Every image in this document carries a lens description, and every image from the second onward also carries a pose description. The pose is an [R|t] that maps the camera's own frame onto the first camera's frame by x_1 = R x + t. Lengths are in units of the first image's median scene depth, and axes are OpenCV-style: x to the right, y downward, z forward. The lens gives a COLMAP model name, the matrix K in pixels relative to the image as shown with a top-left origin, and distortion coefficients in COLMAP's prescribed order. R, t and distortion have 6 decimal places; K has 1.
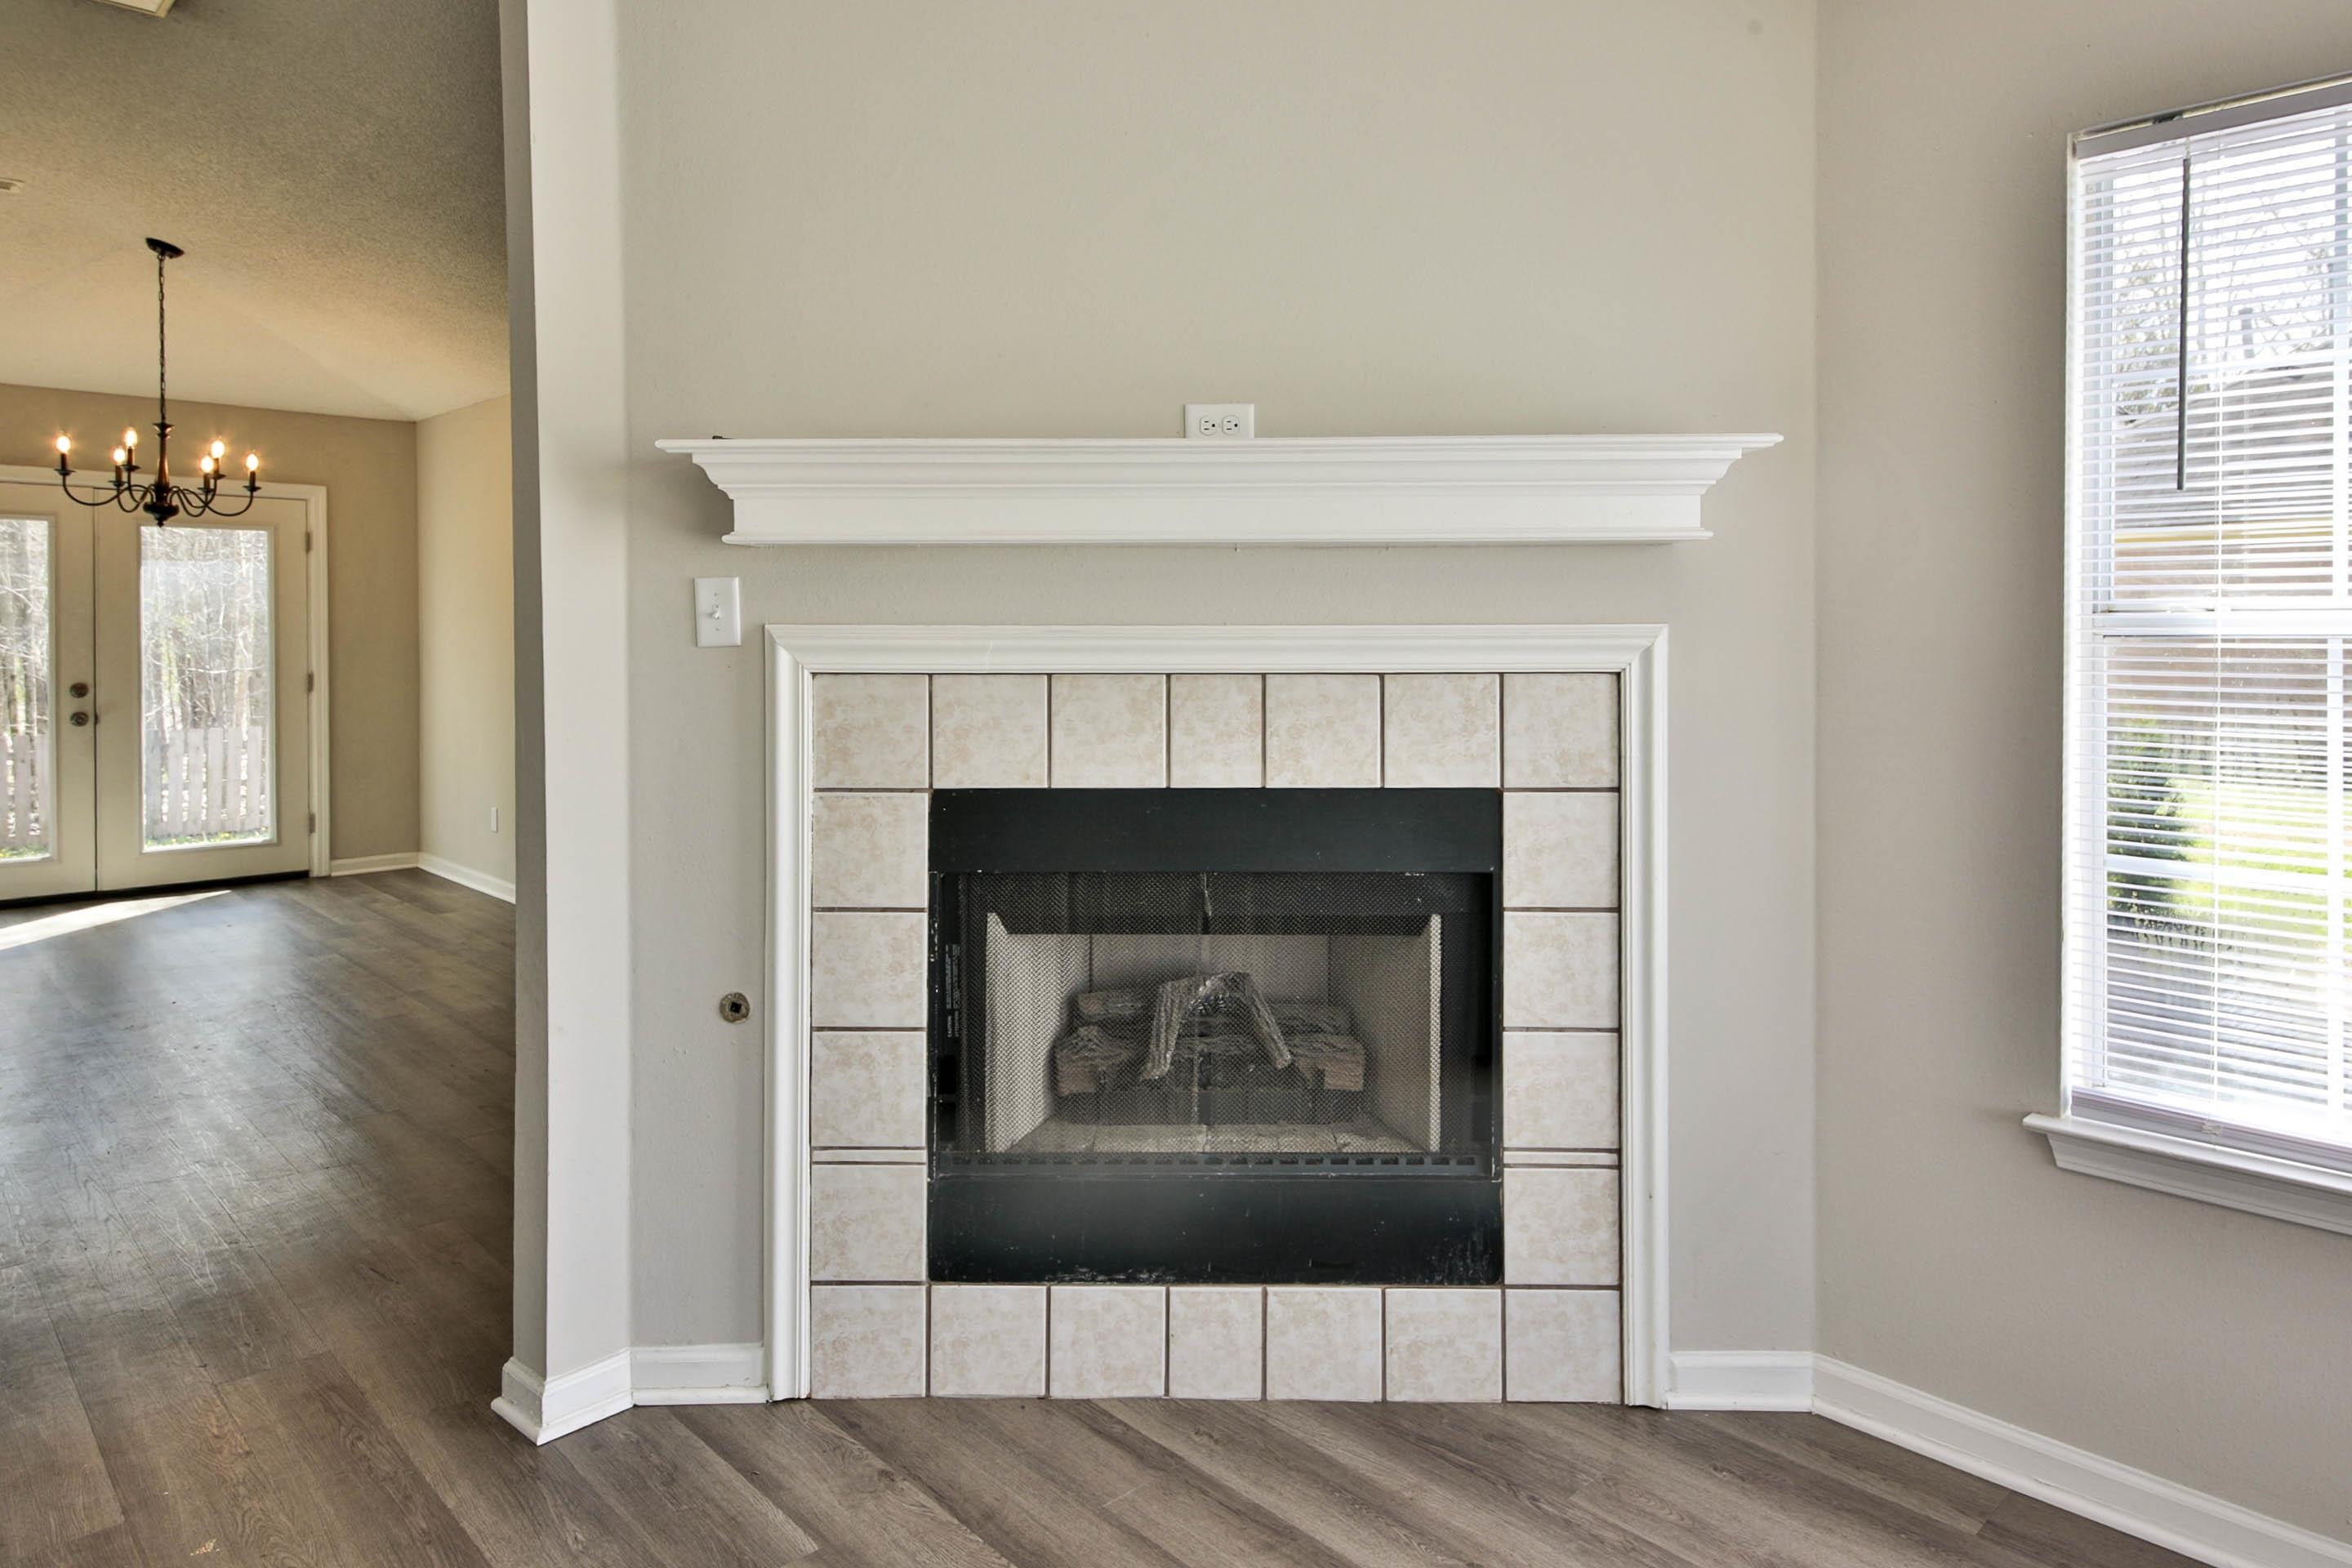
lens RADIAL K [[1424.0, 0, 1191.2], [0, 1424.0, 654.1], [0, 0, 1]] dist [0.049508, -0.040731]
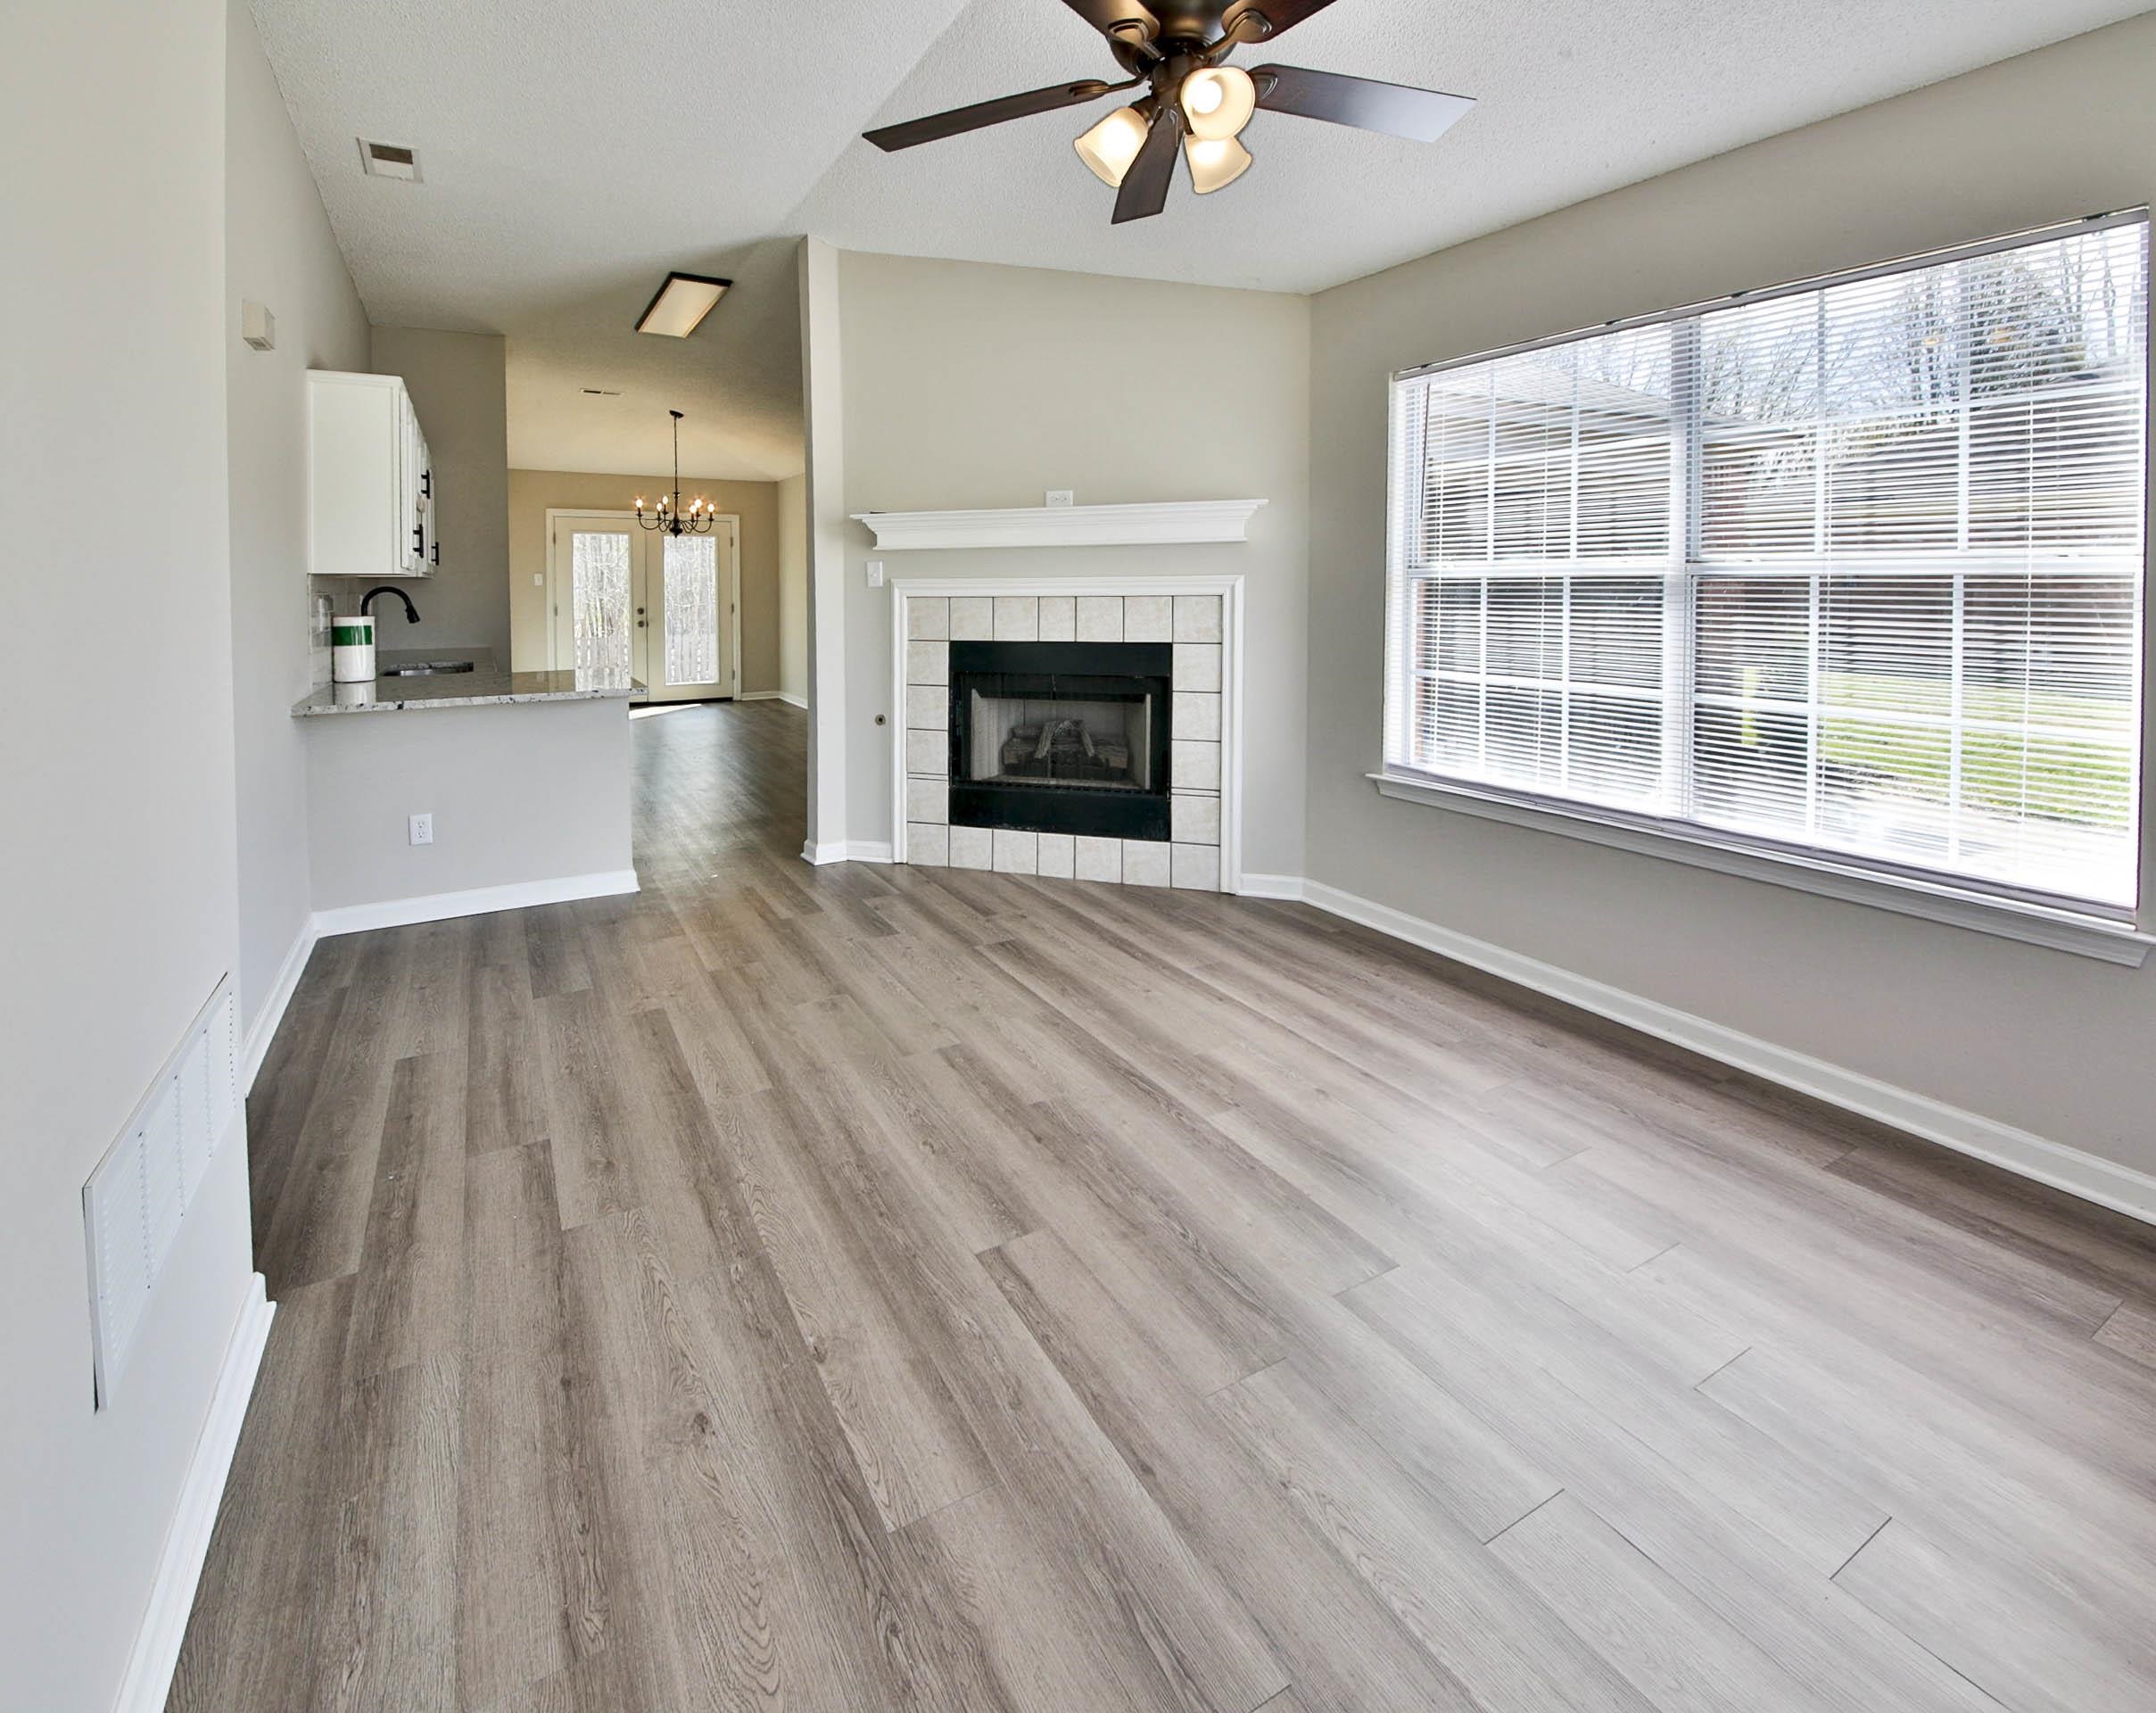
lens RADIAL K [[940.9, 0, 997.9], [0, 940.9, 598.3], [0, 0, 1]] dist [-0.001749, -0.000361]
pose [[0.964930, -0.005365, -0.262452, 0.351275], [0.006534, 0.999972, 0.003584, 0.010172], [0.262426, -0.005174, 0.964938, -0.635950]]
